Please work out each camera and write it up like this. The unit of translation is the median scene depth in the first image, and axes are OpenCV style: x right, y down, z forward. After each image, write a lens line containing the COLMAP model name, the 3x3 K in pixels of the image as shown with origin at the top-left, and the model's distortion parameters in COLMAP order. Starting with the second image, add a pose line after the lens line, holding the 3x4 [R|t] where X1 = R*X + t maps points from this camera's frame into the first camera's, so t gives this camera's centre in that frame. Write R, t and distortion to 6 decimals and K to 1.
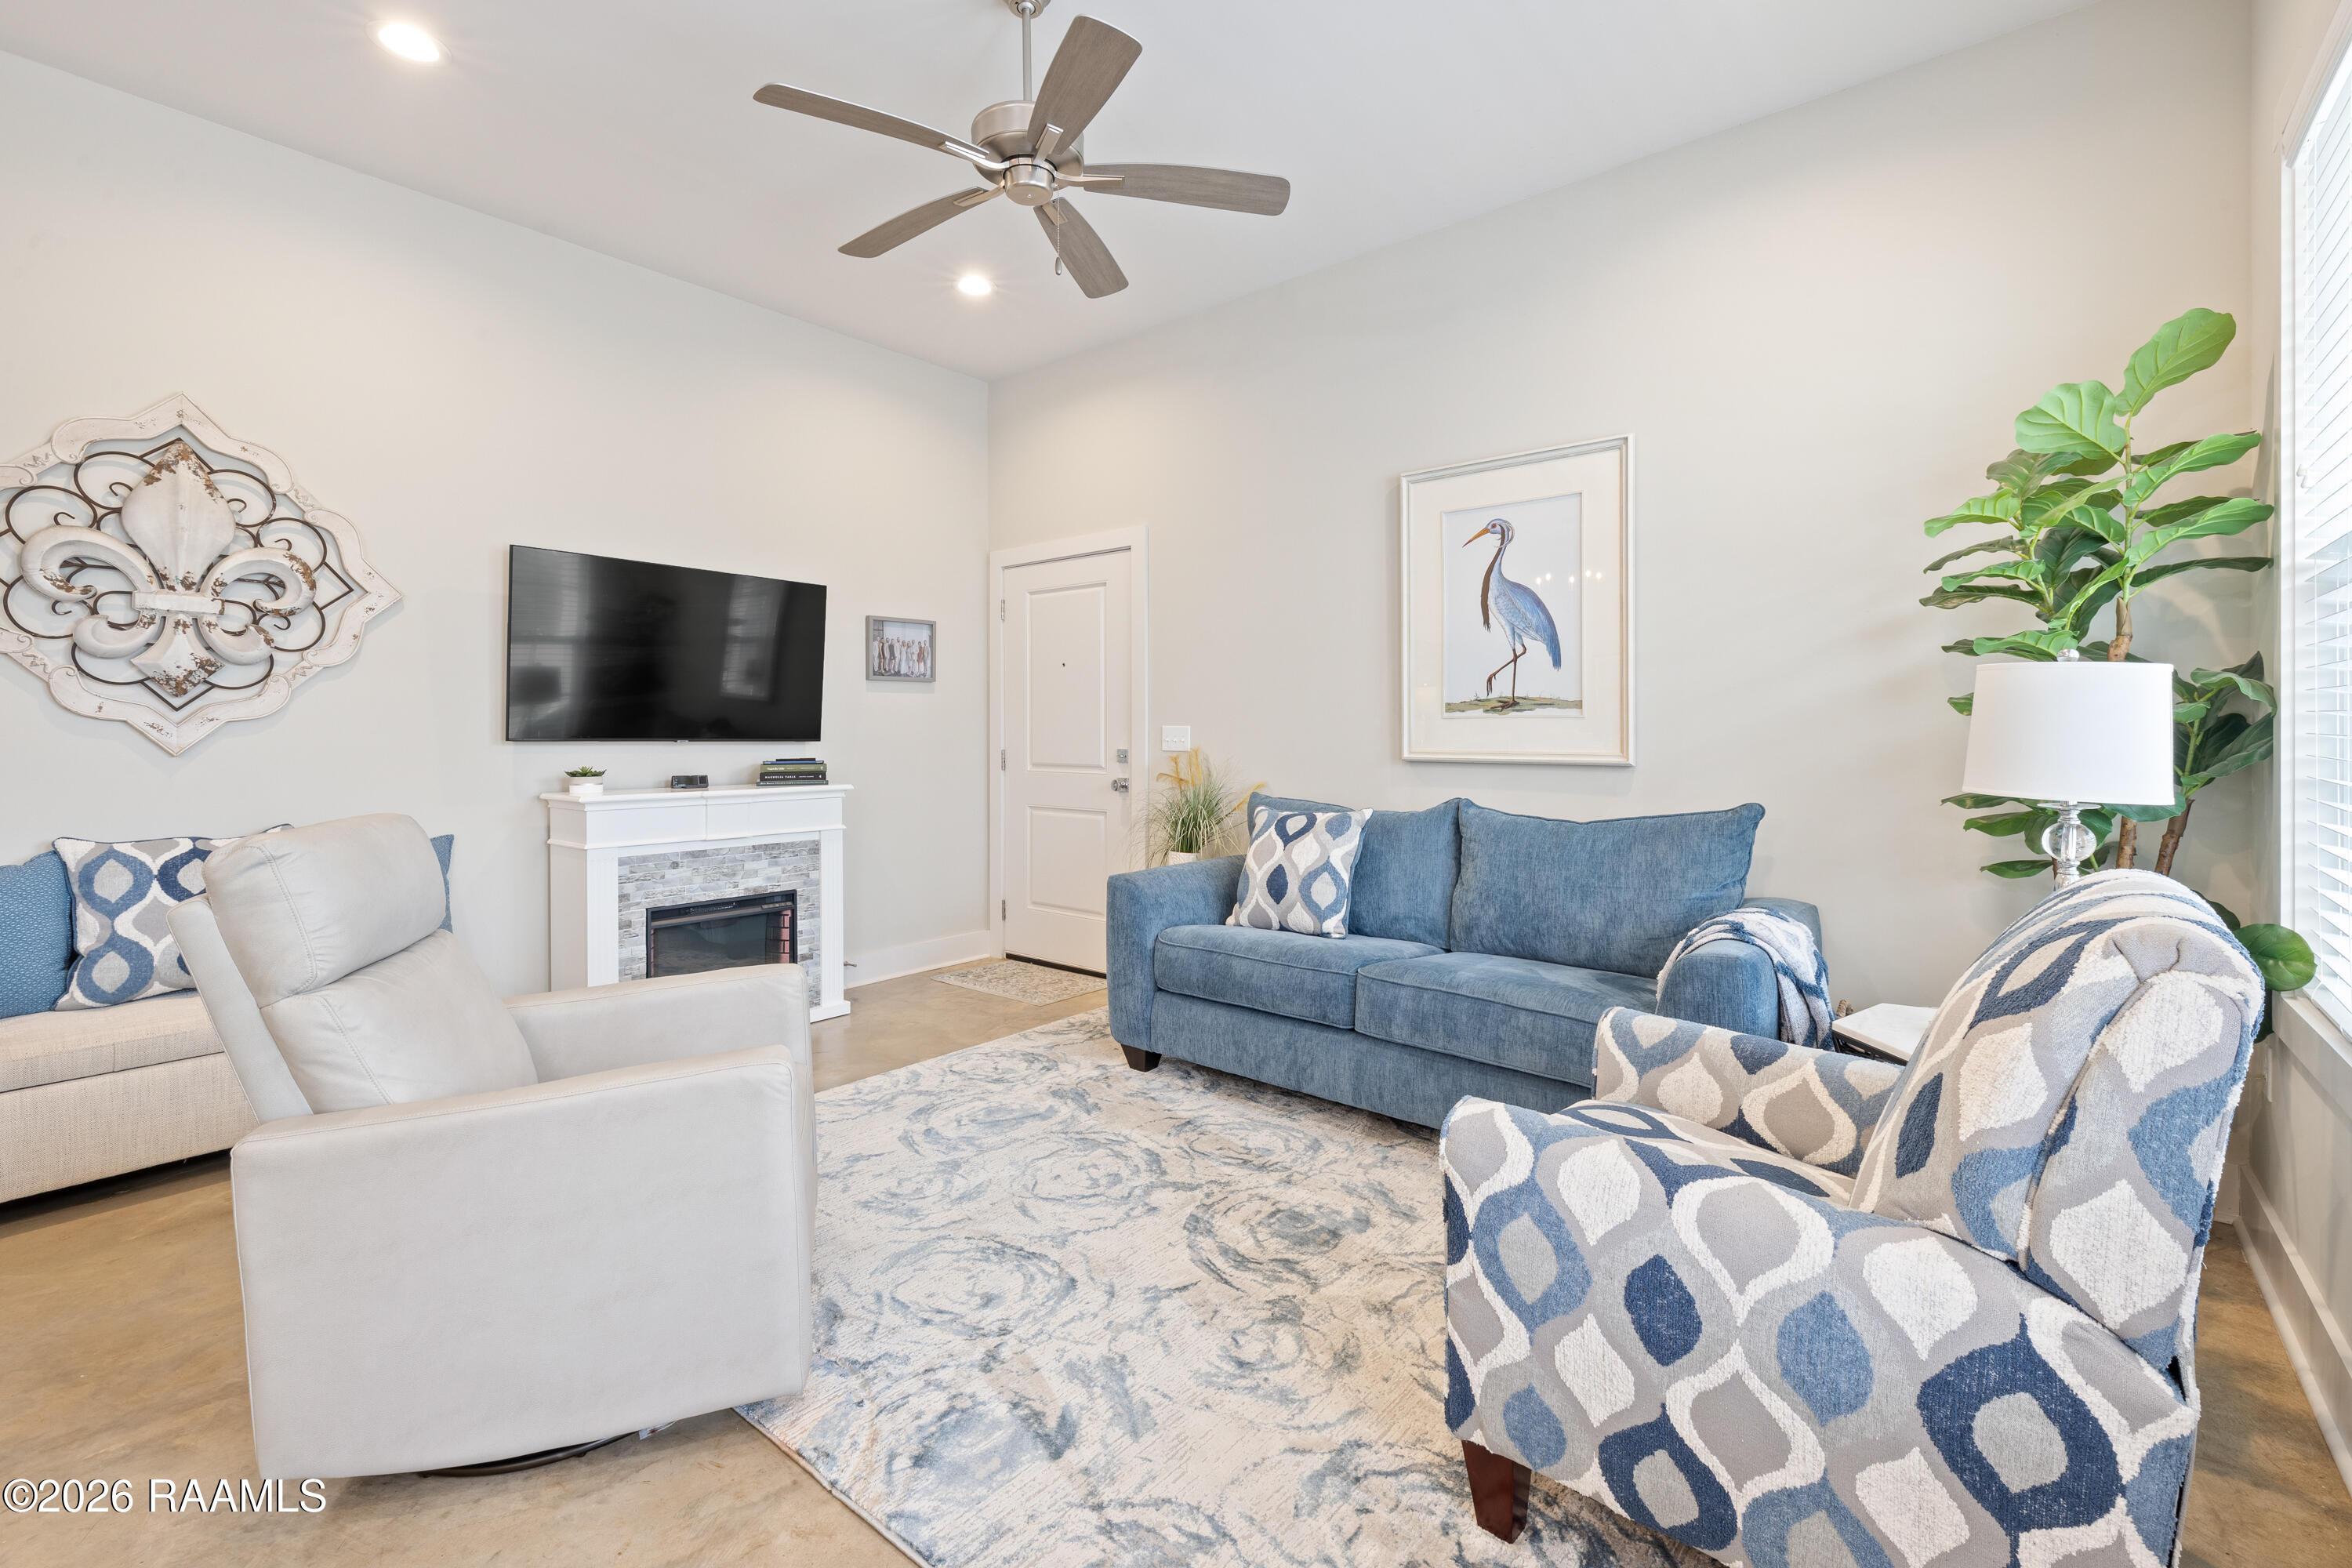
lens RADIAL K [[1002.8, 0, 1177.9], [0, 1002.8, 738.9], [0, 0, 1]] dist [-0.002045, 0.000367]
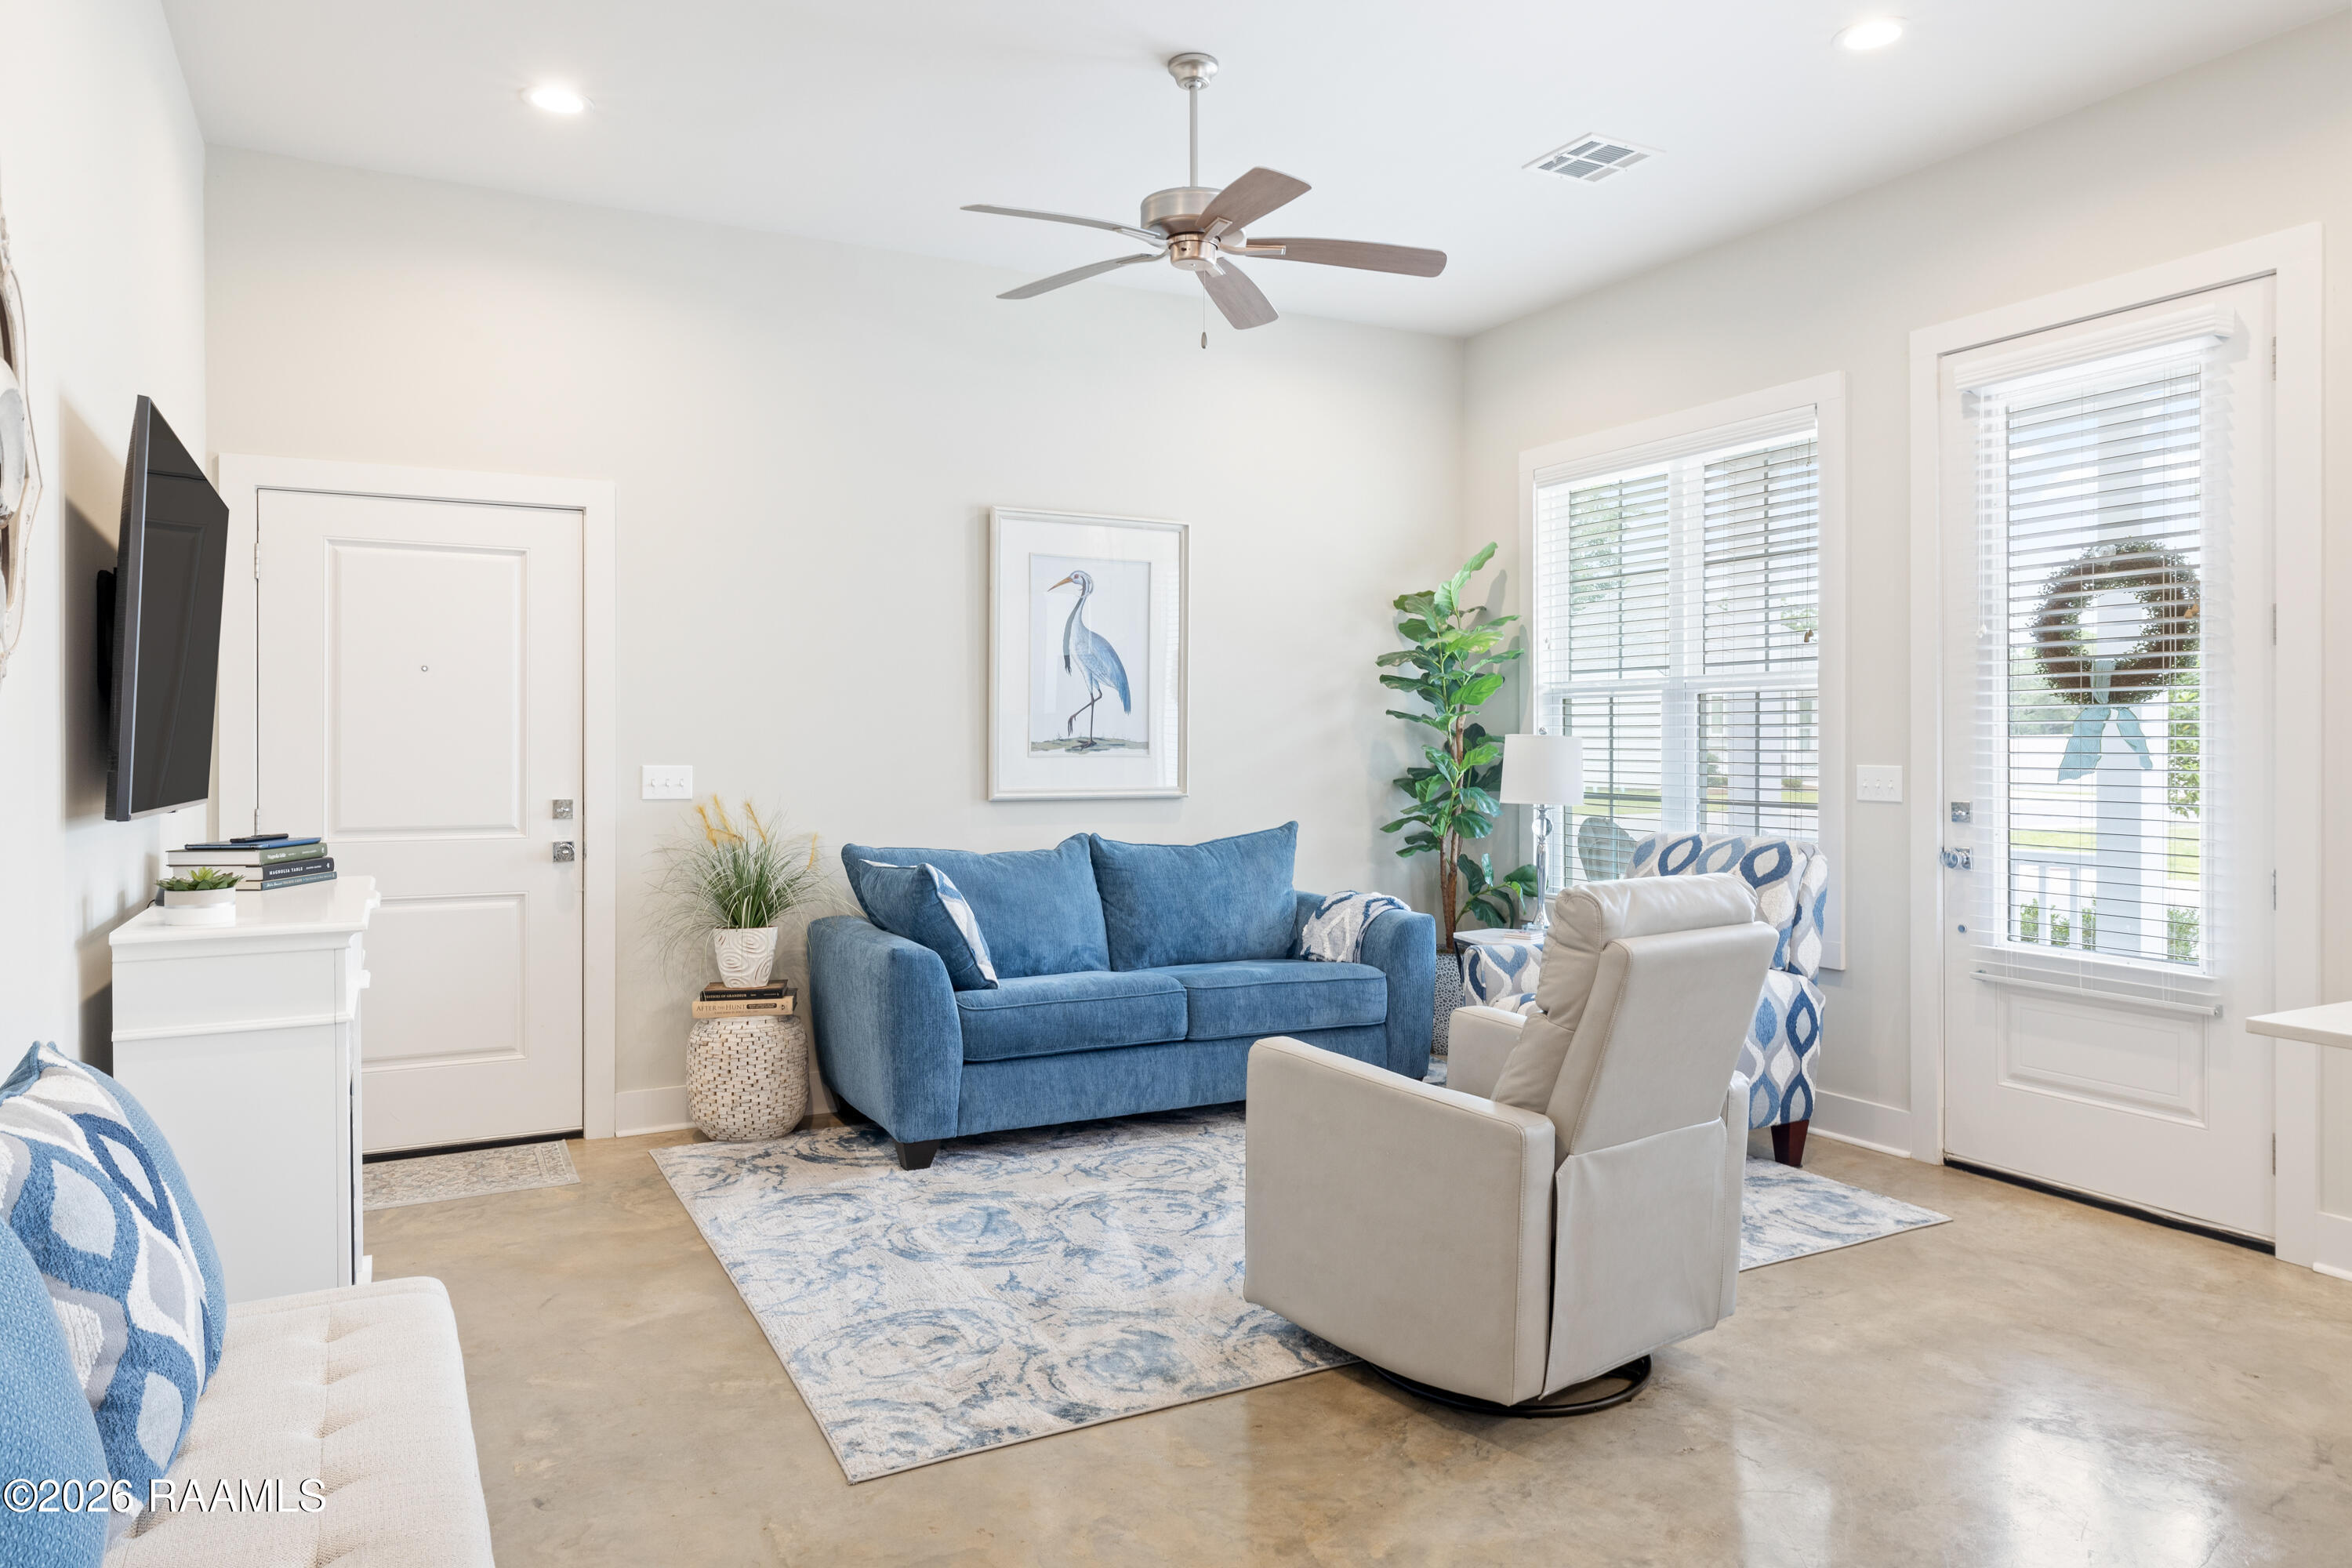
lens RADIAL K [[1502.1, 0, 1165.7], [0, 1502.1, 760.6], [0, 0, 1]] dist [0.010910, 0.001256]
pose [[0.387363, -0.008773, 0.921885, -1.270351], [0.006033, 0.999957, 0.006981, -0.031392], [-0.921907, 0.002857, 0.387400, 0.336553]]
